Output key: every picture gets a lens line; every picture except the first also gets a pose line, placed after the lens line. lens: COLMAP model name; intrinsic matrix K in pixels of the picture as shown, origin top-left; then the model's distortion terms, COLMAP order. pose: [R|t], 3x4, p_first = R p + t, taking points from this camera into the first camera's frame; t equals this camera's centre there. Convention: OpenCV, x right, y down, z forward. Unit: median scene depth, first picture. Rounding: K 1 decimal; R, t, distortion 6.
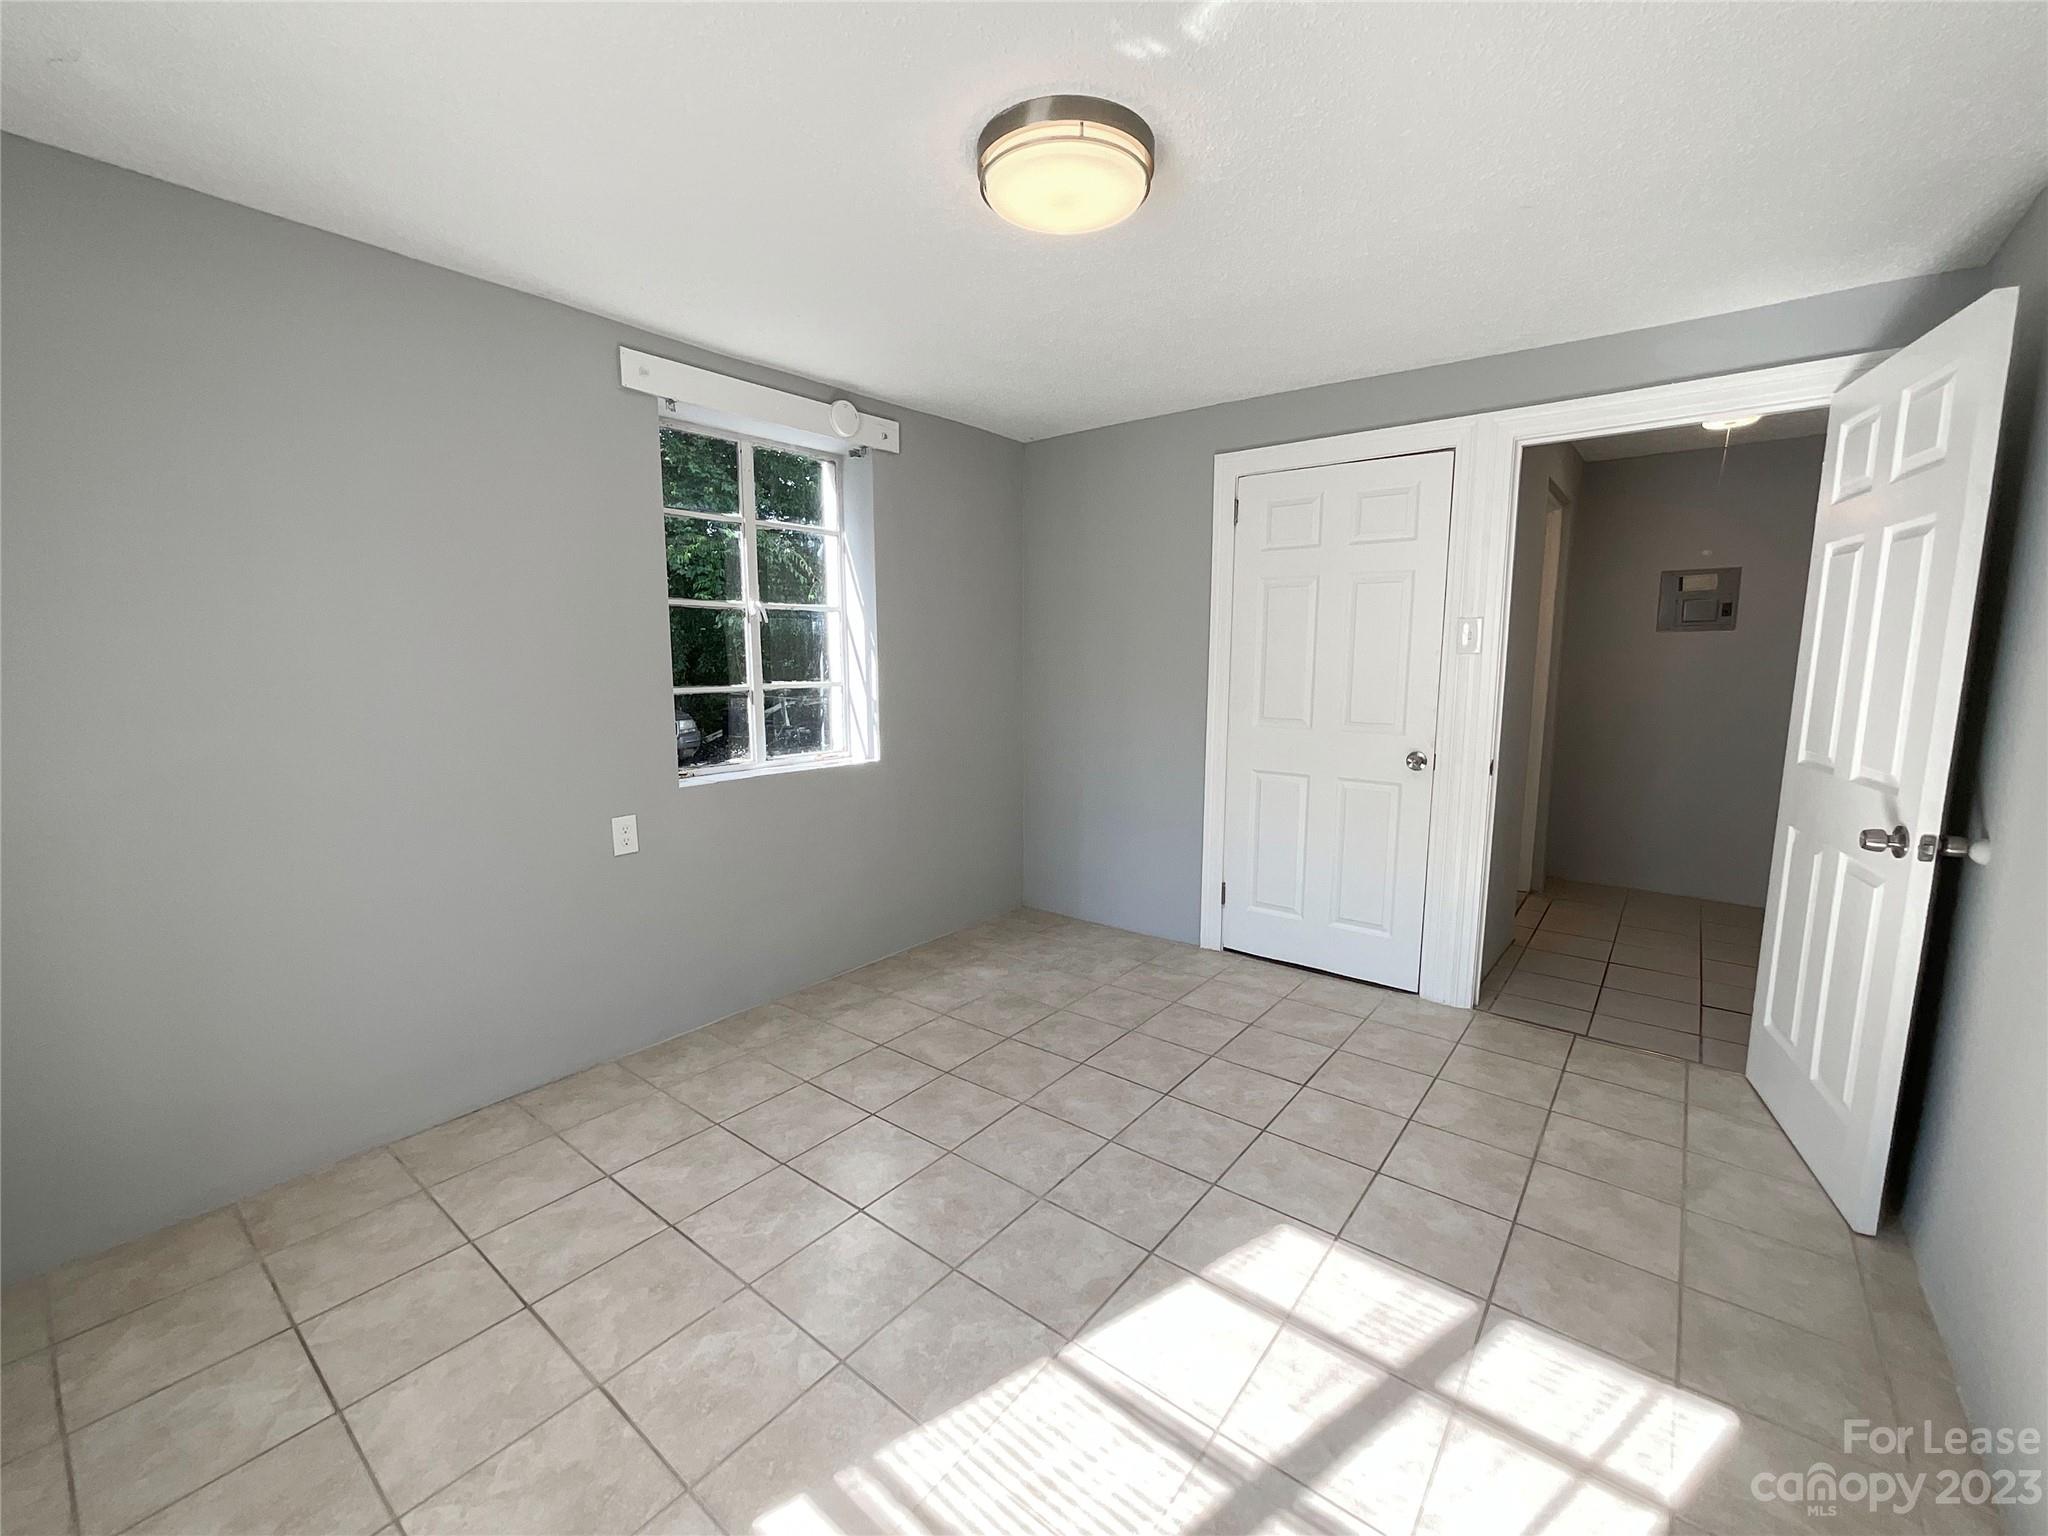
lens RADIAL K [[834.2, 0, 1027.2], [0, 834.2, 765.3], [0, 0, 1]] dist [0.000779, 0.000260]
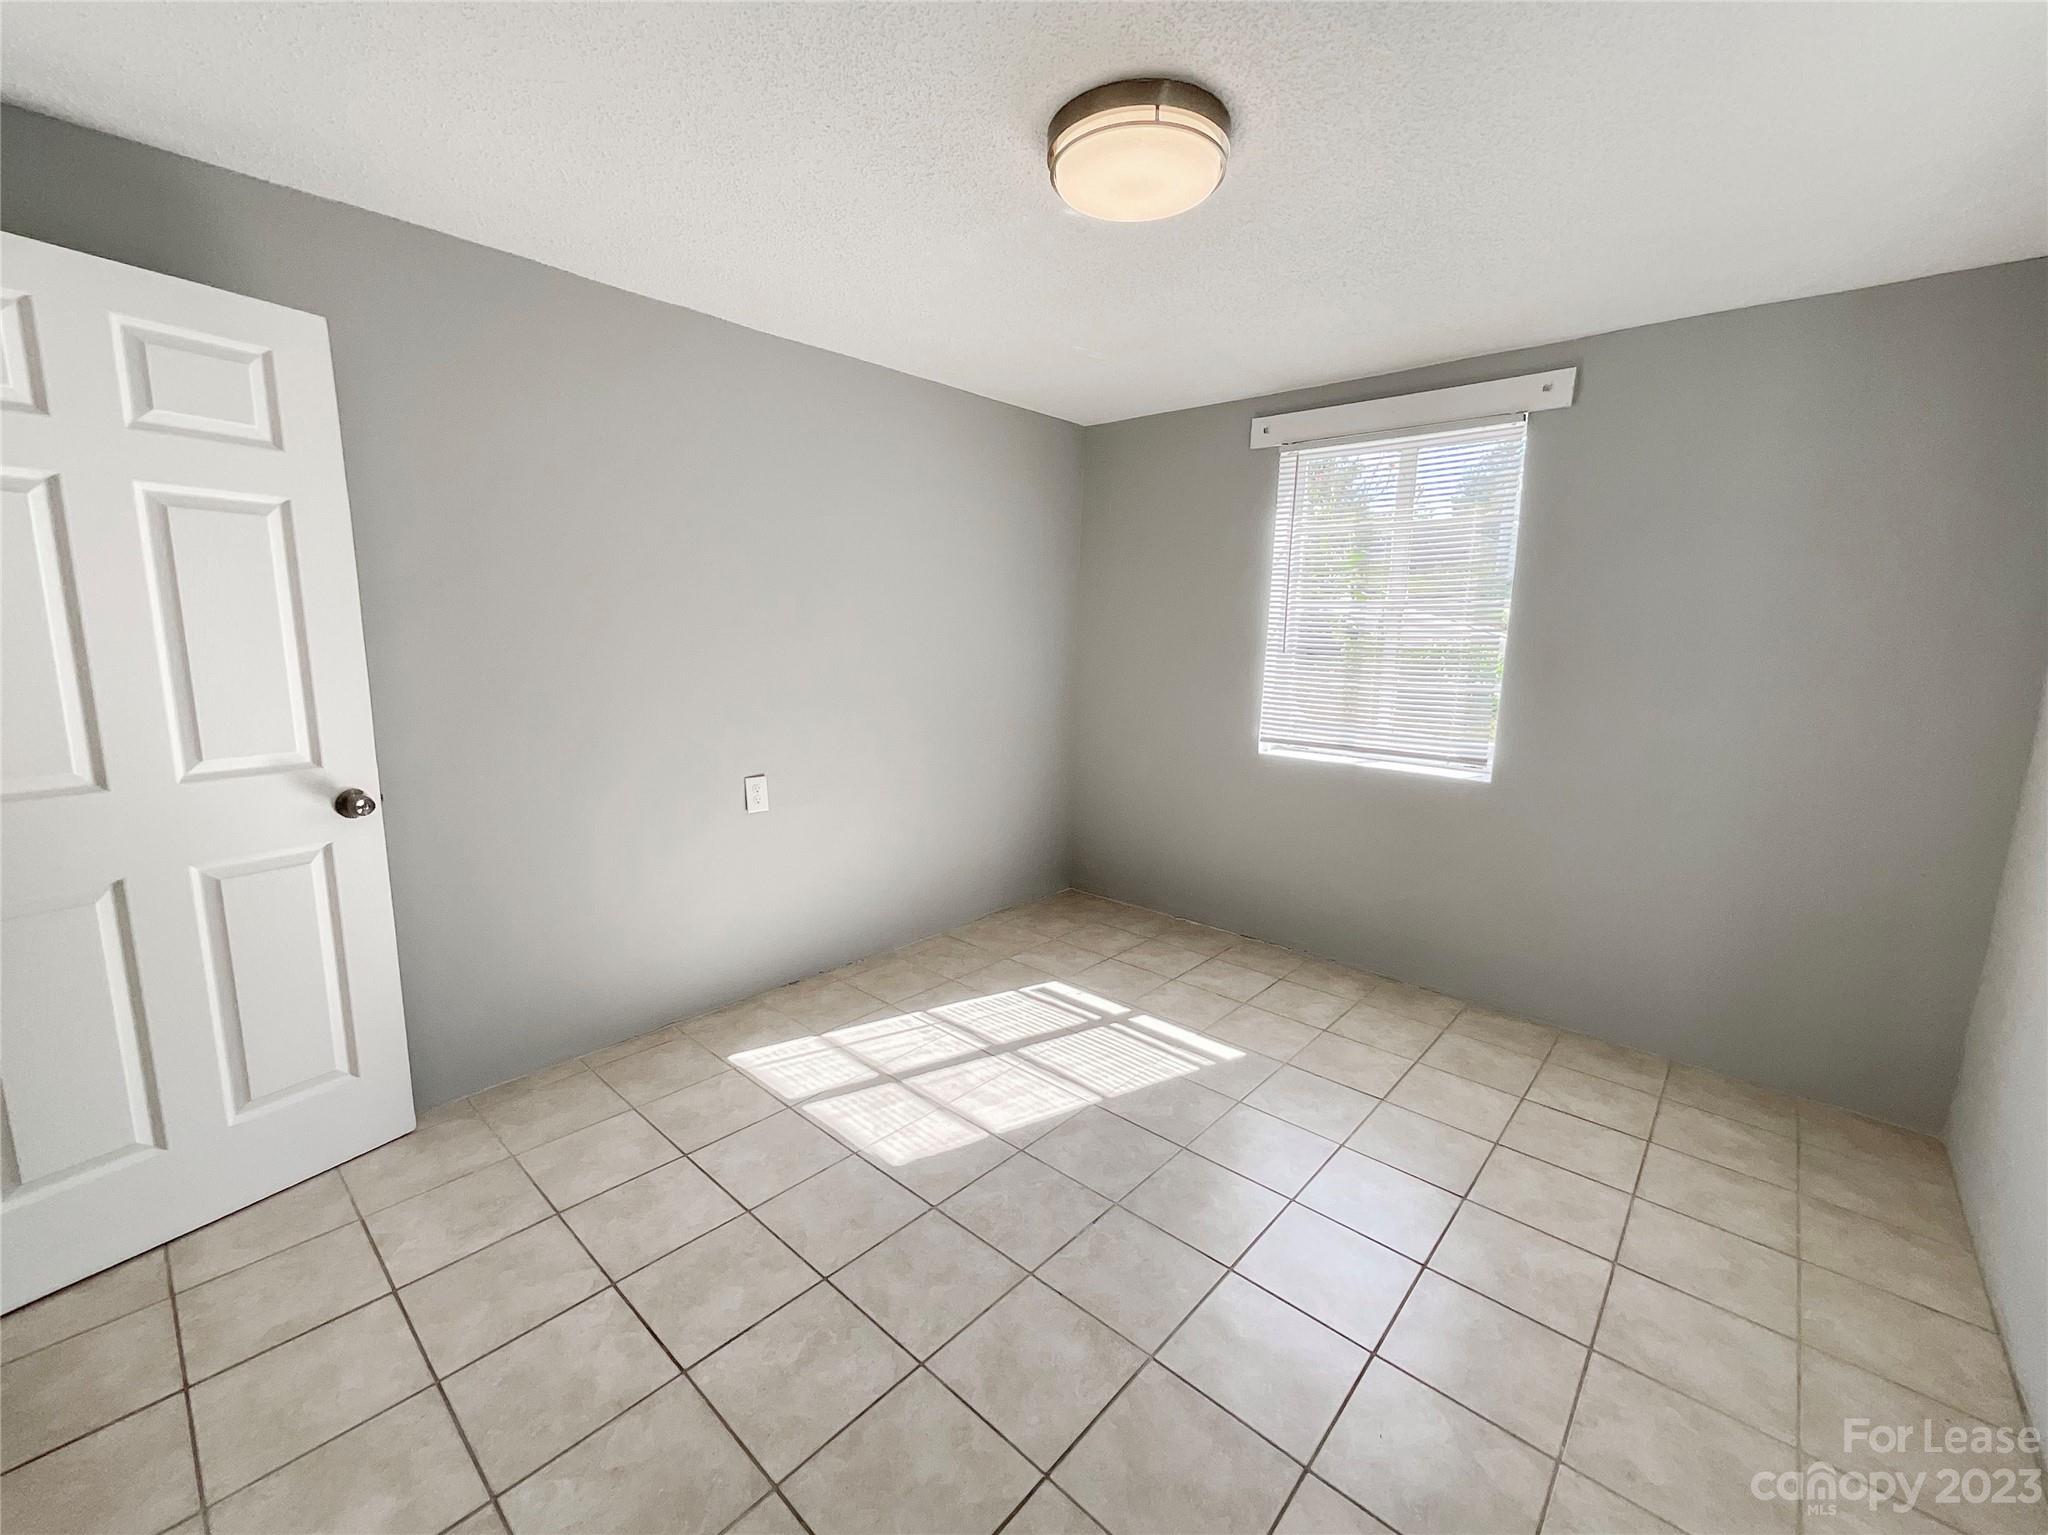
lens RADIAL K [[834.2, 0, 1028.0], [0, 834.2, 771.3], [0, 0, 1]] dist [0.000779, 0.000260]
pose [[-0.997867, -0.031520, 0.057174, 0.081531], [-0.012793, 0.953162, 0.302191, -0.268235], [-0.064021, 0.300814, -0.951531, 1.807598]]
